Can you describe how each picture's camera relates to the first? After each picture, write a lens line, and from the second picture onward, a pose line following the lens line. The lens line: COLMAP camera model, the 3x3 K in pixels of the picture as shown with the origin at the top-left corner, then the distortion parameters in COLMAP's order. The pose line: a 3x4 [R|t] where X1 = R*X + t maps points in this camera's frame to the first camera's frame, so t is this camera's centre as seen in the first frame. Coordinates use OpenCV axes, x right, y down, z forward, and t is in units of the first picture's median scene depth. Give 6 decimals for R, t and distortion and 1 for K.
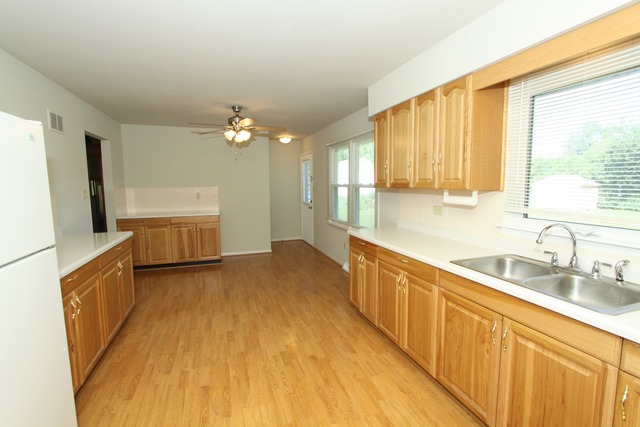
lens RADIAL K [[294.5, 0, 320.0], [0, 294.5, 213.5], [0, 0, 1]] dist [-0.010206, -0.000385]
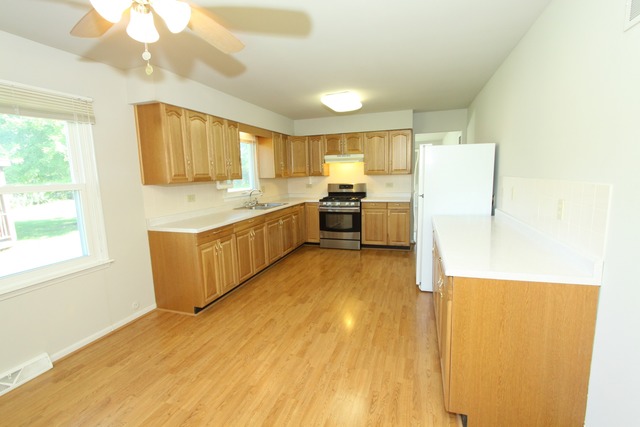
lens RADIAL K [[294.5, 0, 320.0], [0, 294.5, 213.5], [0, 0, 1]] dist [-0.010206, -0.000385]
pose [[-0.789434, -0.060019, 0.610894, -0.917931], [0.090243, 0.973047, 0.212218, -0.179575], [-0.607166, 0.222661, -0.762740, 1.771792]]
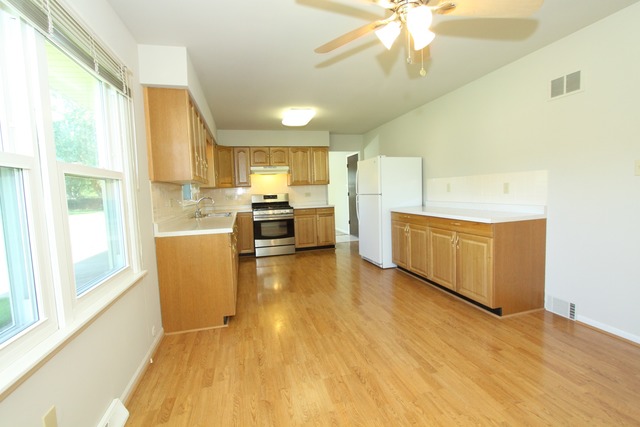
lens RADIAL K [[294.5, 0, 320.0], [0, 294.5, 213.5], [0, 0, 1]] dist [-0.010206, -0.000385]
pose [[-0.996236, 0.035163, 0.079226, -0.274811], [0.048479, 0.983729, 0.172994, -0.143980], [-0.071854, 0.176184, -0.981731, 2.205056]]
